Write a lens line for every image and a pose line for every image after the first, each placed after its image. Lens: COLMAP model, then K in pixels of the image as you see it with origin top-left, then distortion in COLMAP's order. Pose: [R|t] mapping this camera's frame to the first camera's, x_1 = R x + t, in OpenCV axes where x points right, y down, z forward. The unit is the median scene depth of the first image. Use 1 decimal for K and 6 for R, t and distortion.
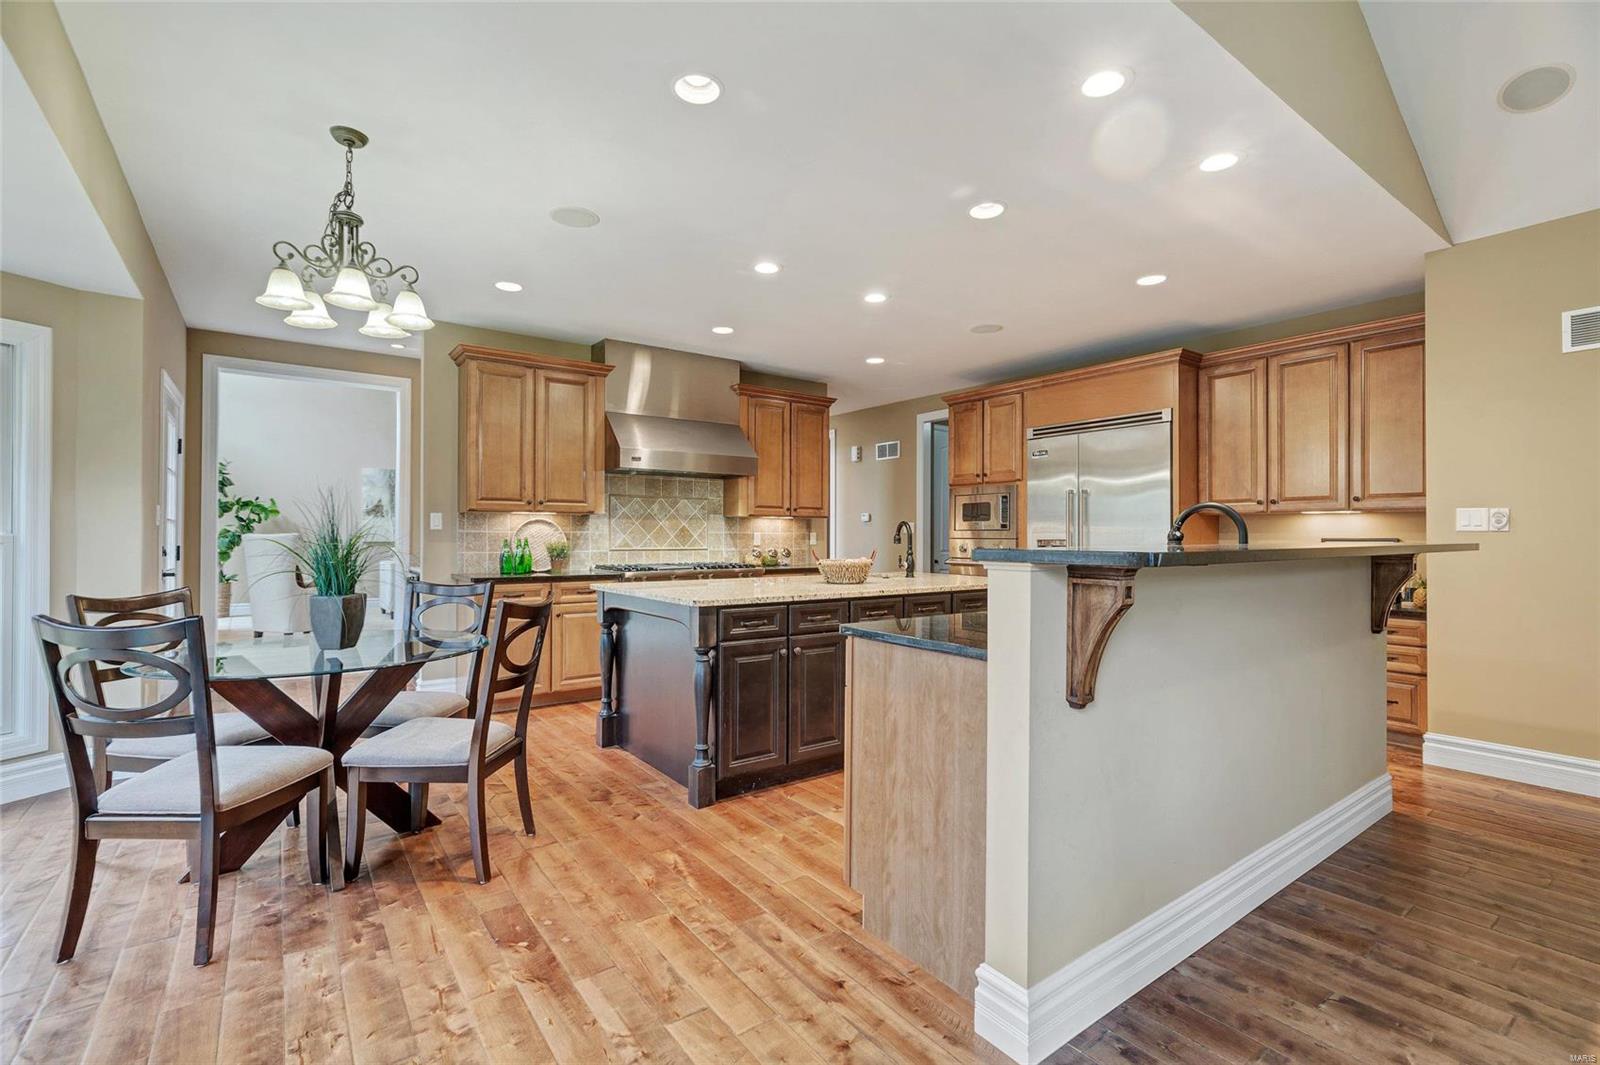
lens RADIAL K [[719.8, 0, 802.5], [0, 719.8, 529.1], [0, 0, 1]] dist [0.002651, -0.000001]
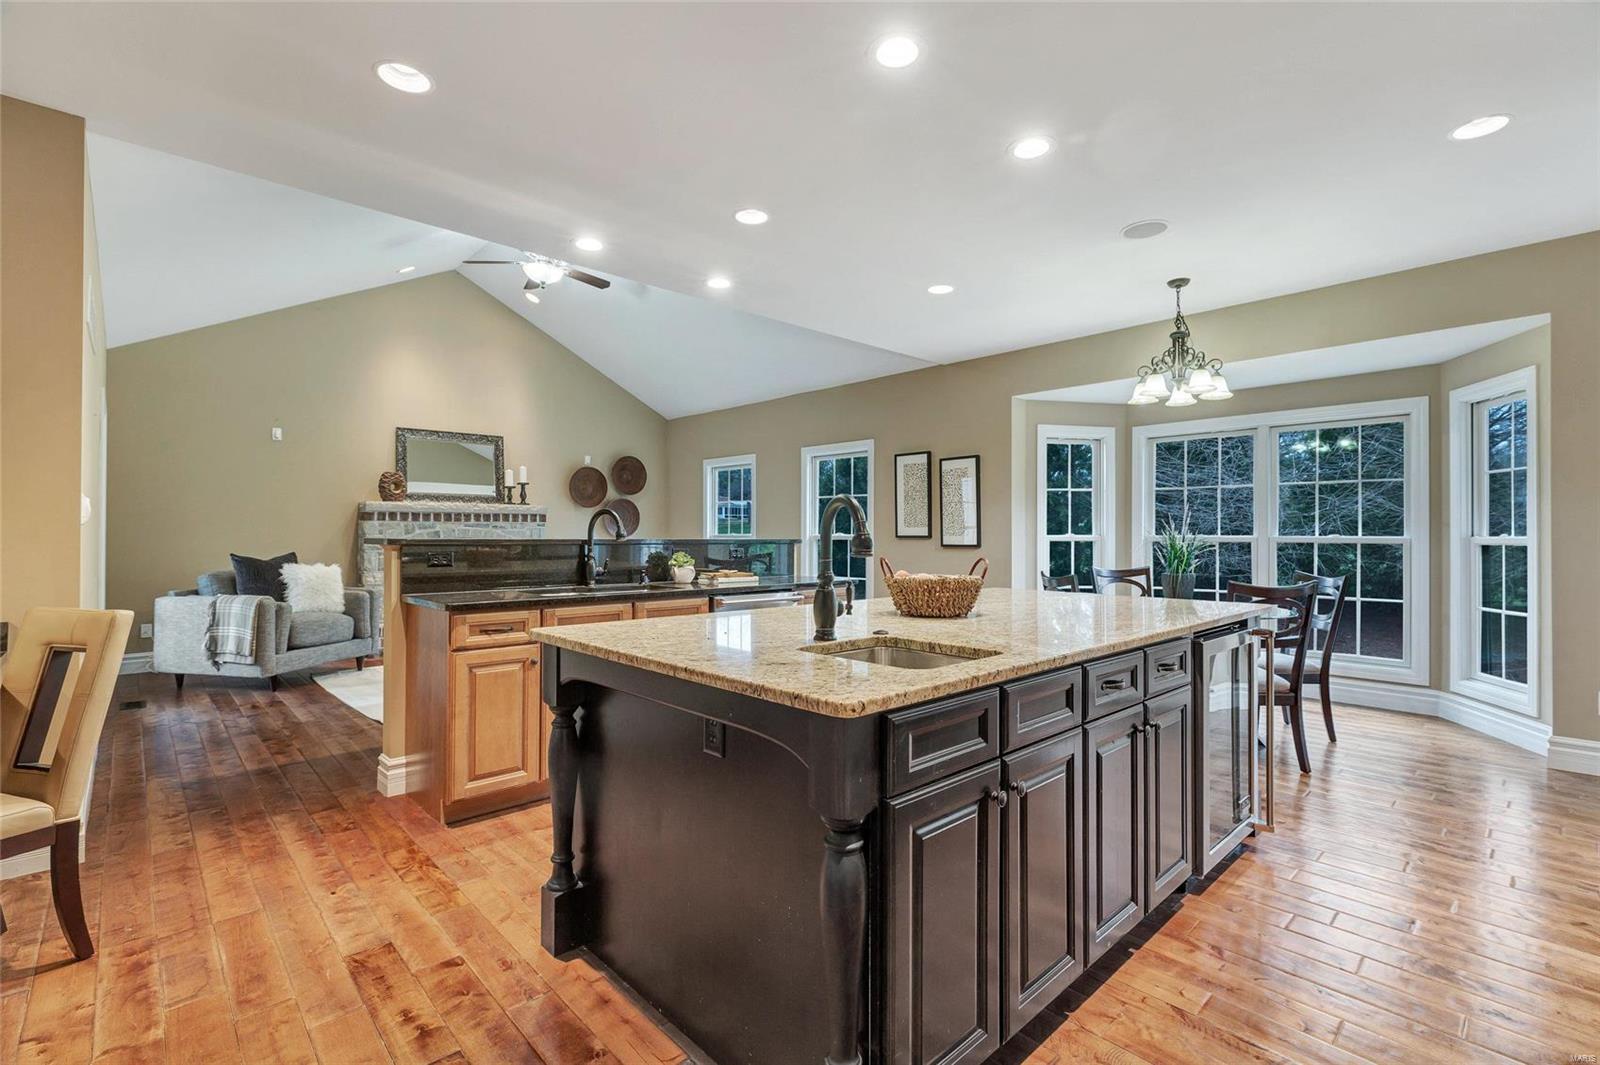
lens RADIAL K [[719.8, 0, 802.5], [0, 719.8, 529.1], [0, 0, 1]] dist [0.002651, -0.000001]
pose [[-0.992500, -0.006235, -0.122085, 0.190121], [-0.004084, 0.999832, -0.017861, 0.011896], [0.122176, -0.017229, -0.992359, 1.255649]]
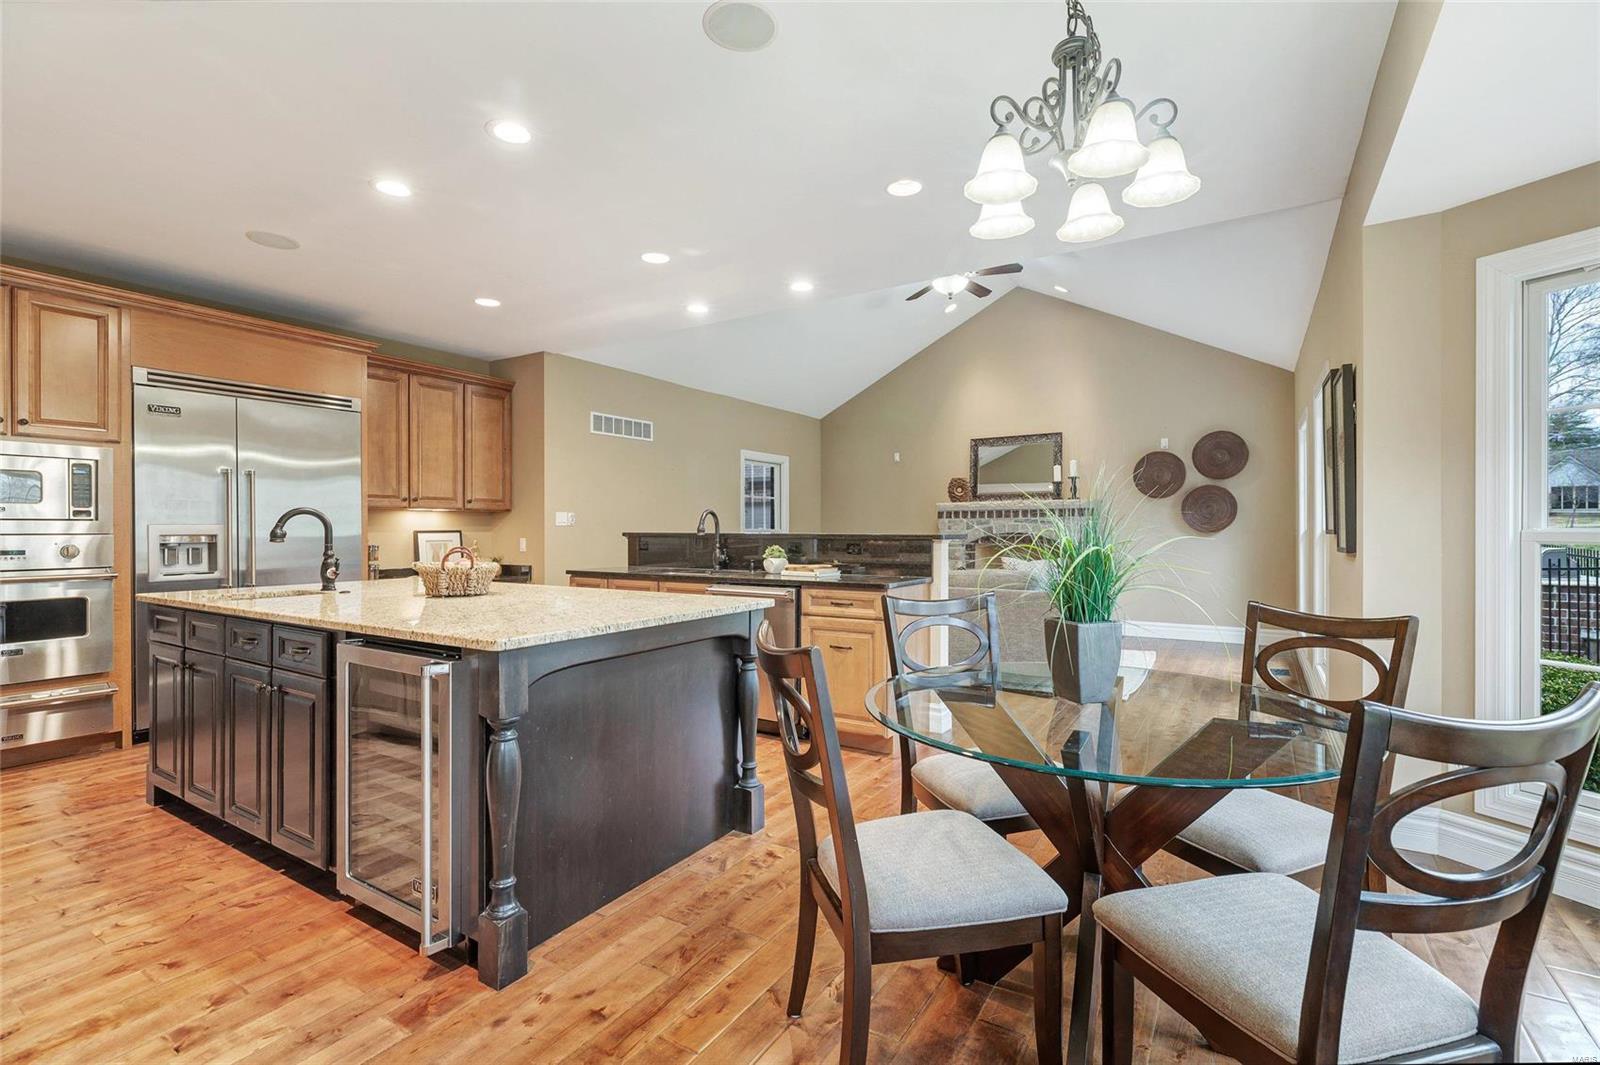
lens RADIAL K [[723.7, 0, 803.5], [0, 723.7, 531.5], [0, 0, 1]] dist [0.000643, -0.000092]
pose [[-0.370445, -0.005805, 0.928836, -0.592695], [-0.009409, 0.999953, 0.002497, 0.004316], [-0.928807, -0.007814, -0.370482, 0.754233]]
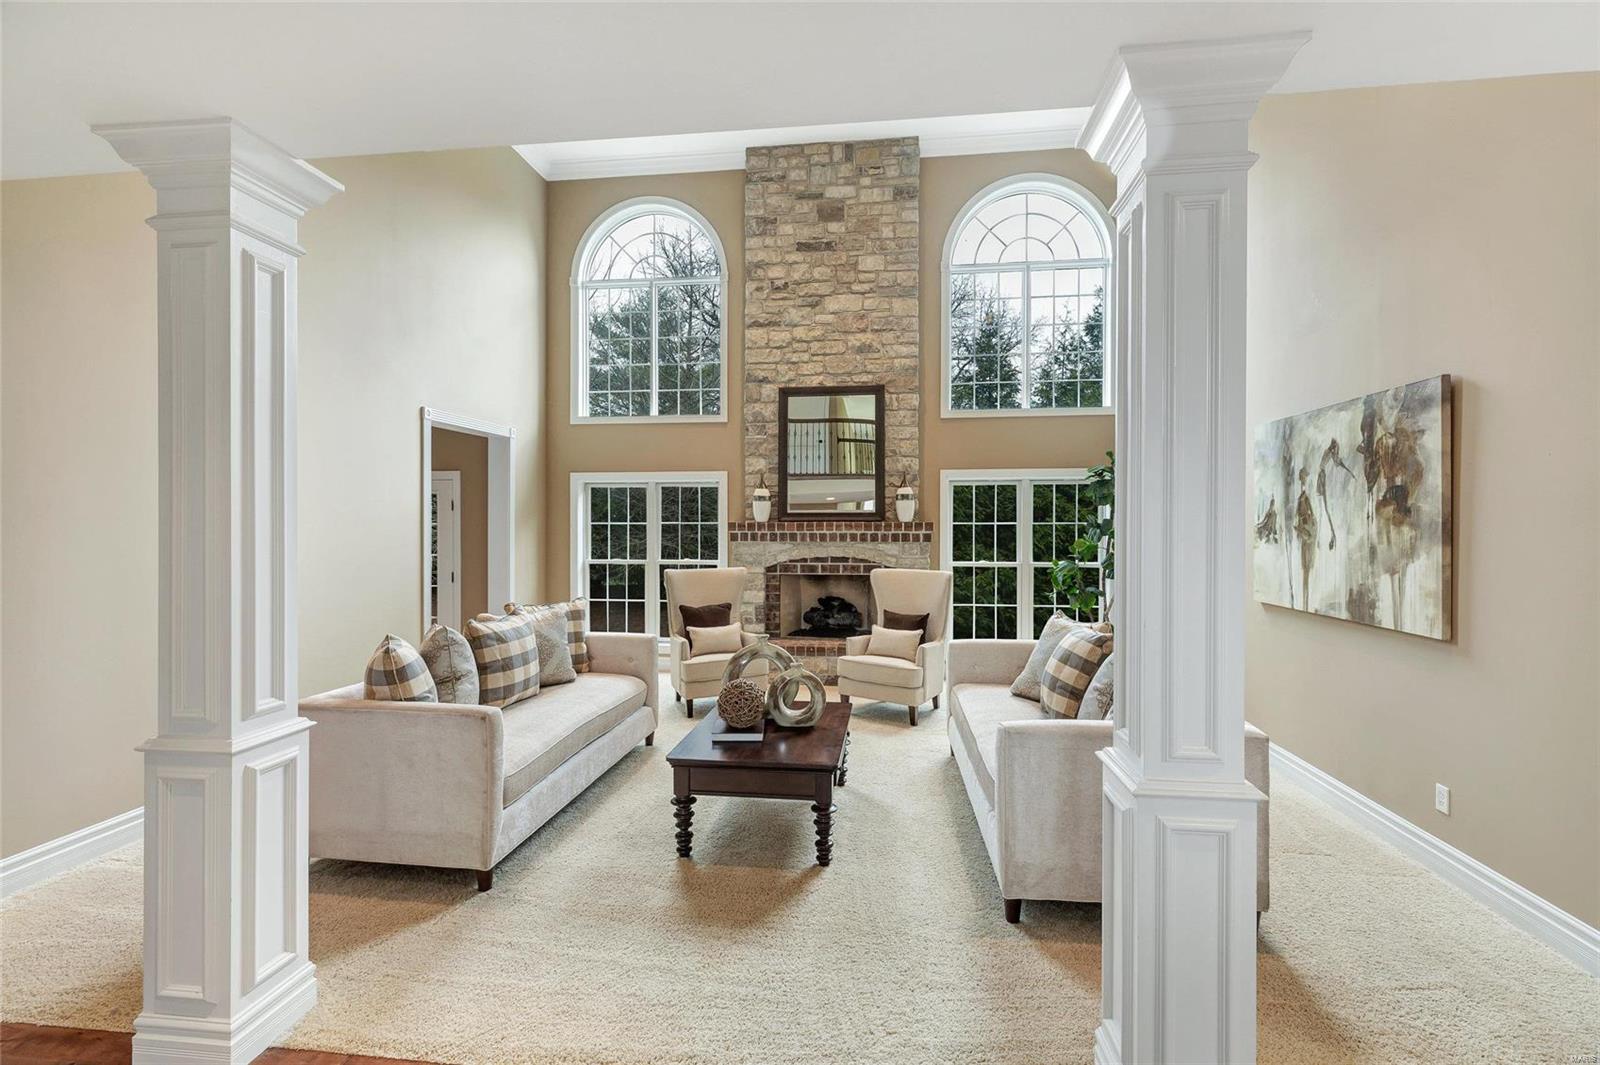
lens RADIAL K [[719.8, 0, 802.5], [0, 719.8, 529.1], [0, 0, 1]] dist [0.002651, -0.000001]
pose [[-0.688057, 0.001390, -0.725655, -0.249848], [0.005549, 0.999979, -0.003346, -0.051743], [0.725635, -0.006329, -0.688050, 2.304556]]
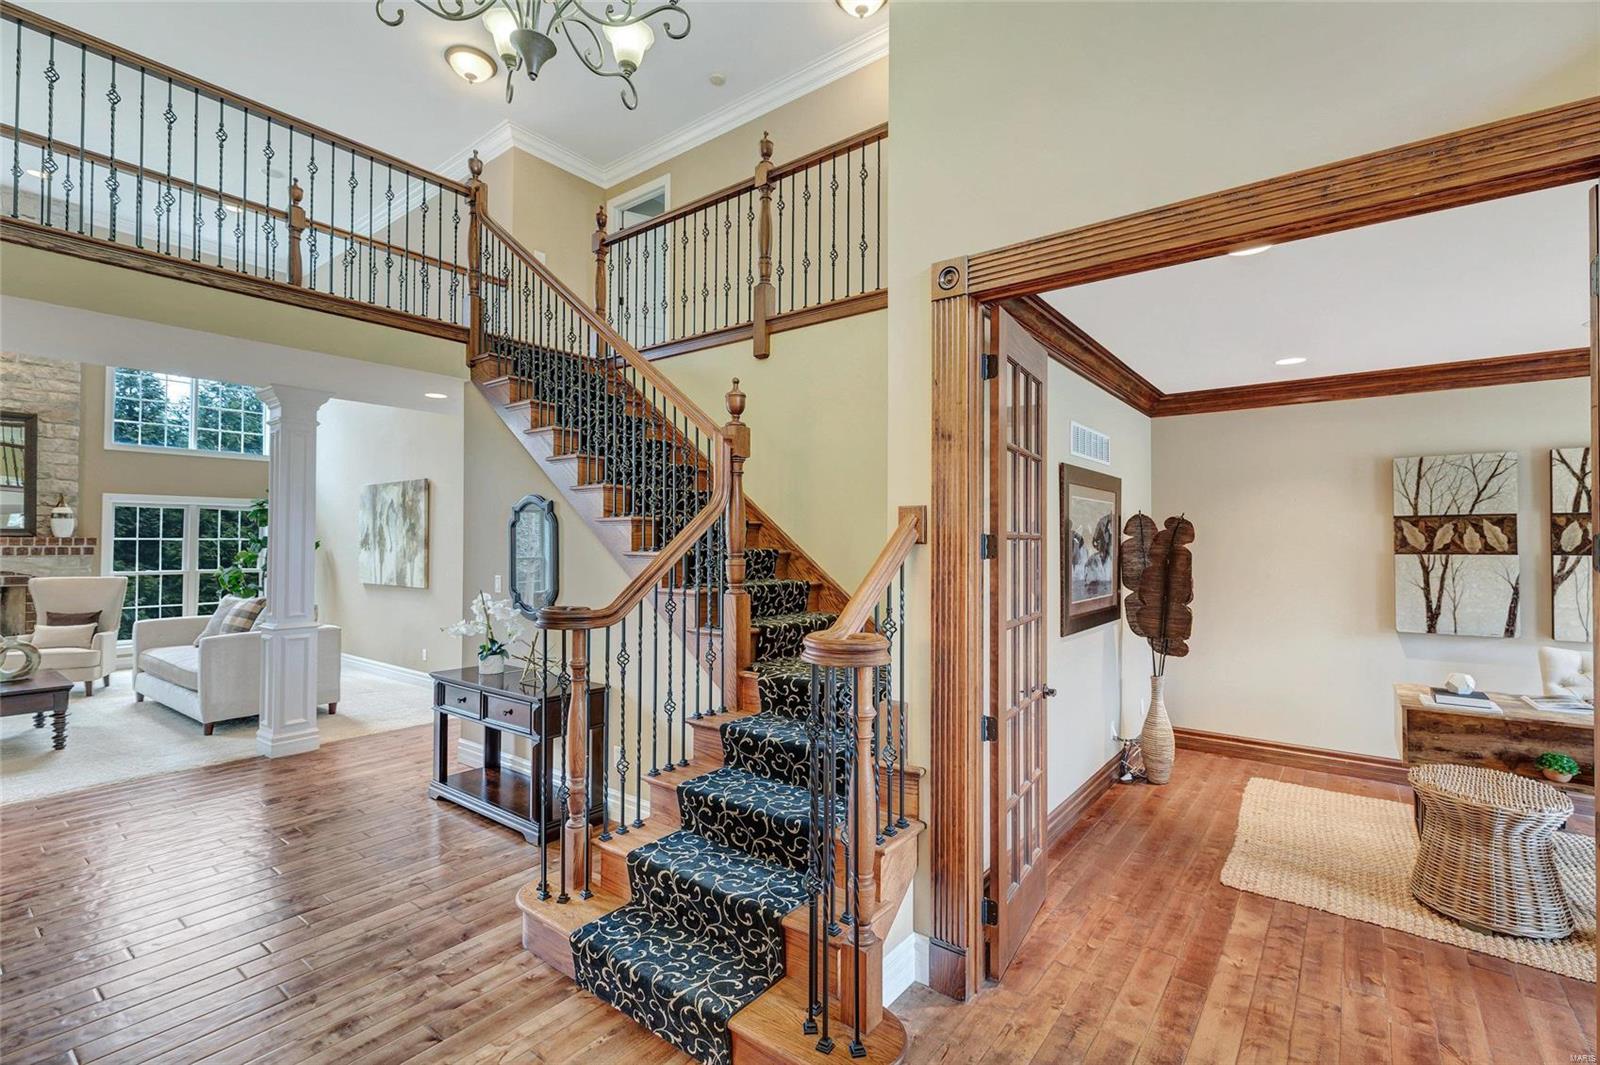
lens RADIAL K [[719.8, 0, 802.5], [0, 719.8, 529.1], [0, 0, 1]] dist [0.002651, -0.000001]
pose [[0.275186, -0.021137, -0.961159, 0.533060], [0.009364, 0.999770, -0.019305, -0.042002], [0.961345, -0.003688, 0.275321, 2.603008]]
